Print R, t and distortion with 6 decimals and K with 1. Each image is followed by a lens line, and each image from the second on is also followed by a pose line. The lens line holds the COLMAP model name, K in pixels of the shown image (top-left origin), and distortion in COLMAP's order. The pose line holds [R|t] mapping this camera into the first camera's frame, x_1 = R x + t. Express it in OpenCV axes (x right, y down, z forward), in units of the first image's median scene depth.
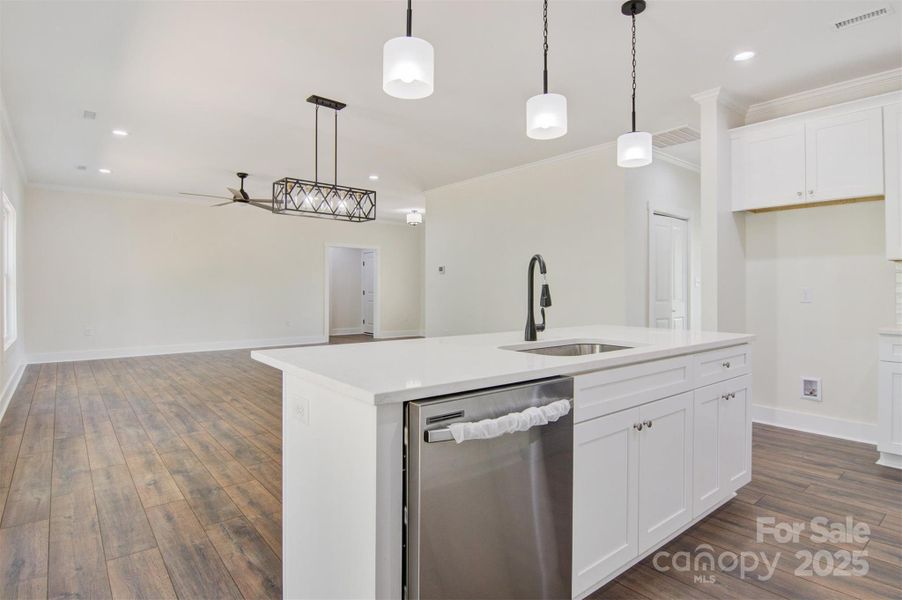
lens RADIAL K [[477.7, 0, 448.2], [0, 477.7, 289.1], [0, 0, 1]] dist [0.000203, -0.014786]
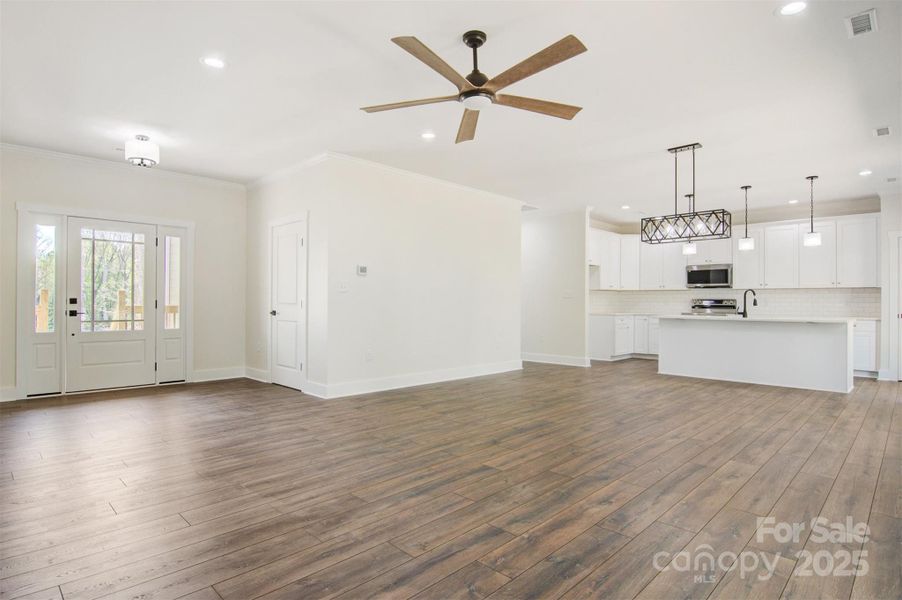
lens RADIAL K [[481.0, 0, 447.0], [0, 481.0, 306.7], [0, 0, 1]] dist [0.004322, -0.017473]
pose [[-0.109051, -0.009654, 0.993989, -2.046271], [-0.007357, 0.999933, 0.008904, 0.022759], [-0.994009, -0.006342, -0.109115, 2.504691]]
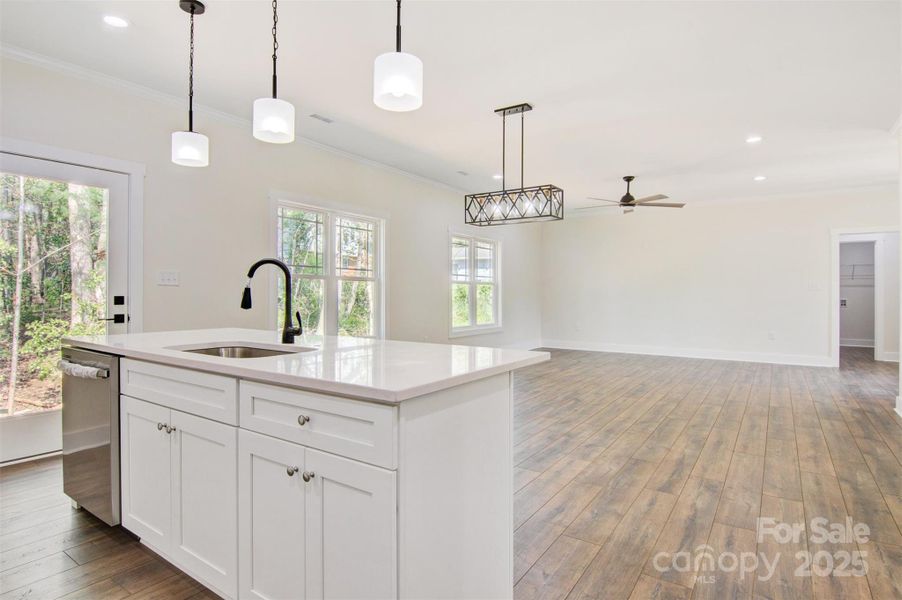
lens RADIAL K [[485.0, 0, 442.2], [0, 485.0, 292.0], [0, 0, 1]] dist [-0.017438, 0.000062]
pose [[0.272620, -0.005631, -0.962105, 0.987194], [0.000300, 0.999983, -0.005767, 0.004607], [0.962122, 0.001284, 0.272617, 0.822936]]
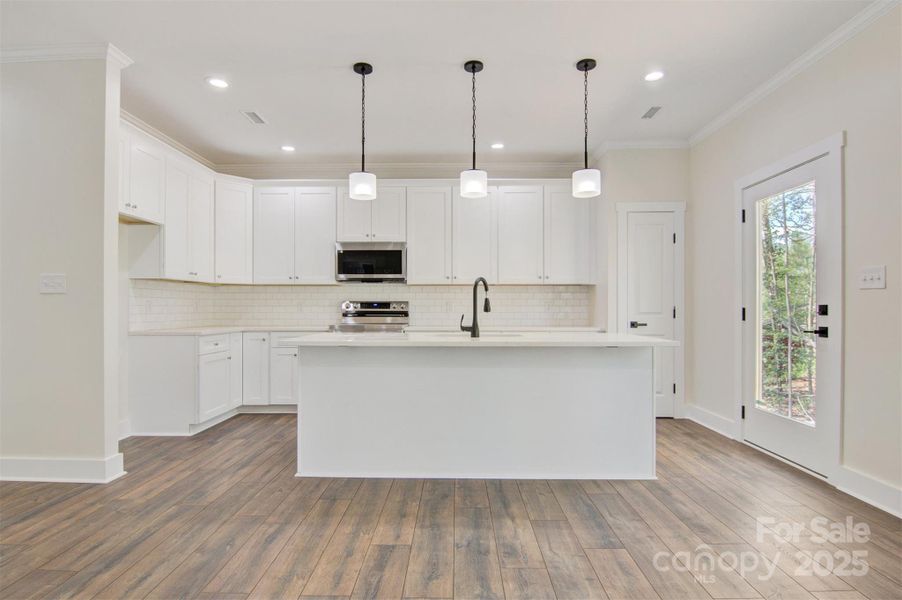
lens RADIAL K [[481.0, 0, 447.0], [0, 481.0, 306.7], [0, 0, 1]] dist [0.004322, -0.017473]
pose [[-0.763091, 0.000919, 0.646290, -0.532177], [-0.003287, 0.999981, -0.005303, 0.020160], [-0.646282, -0.006171, -0.763073, 1.685784]]
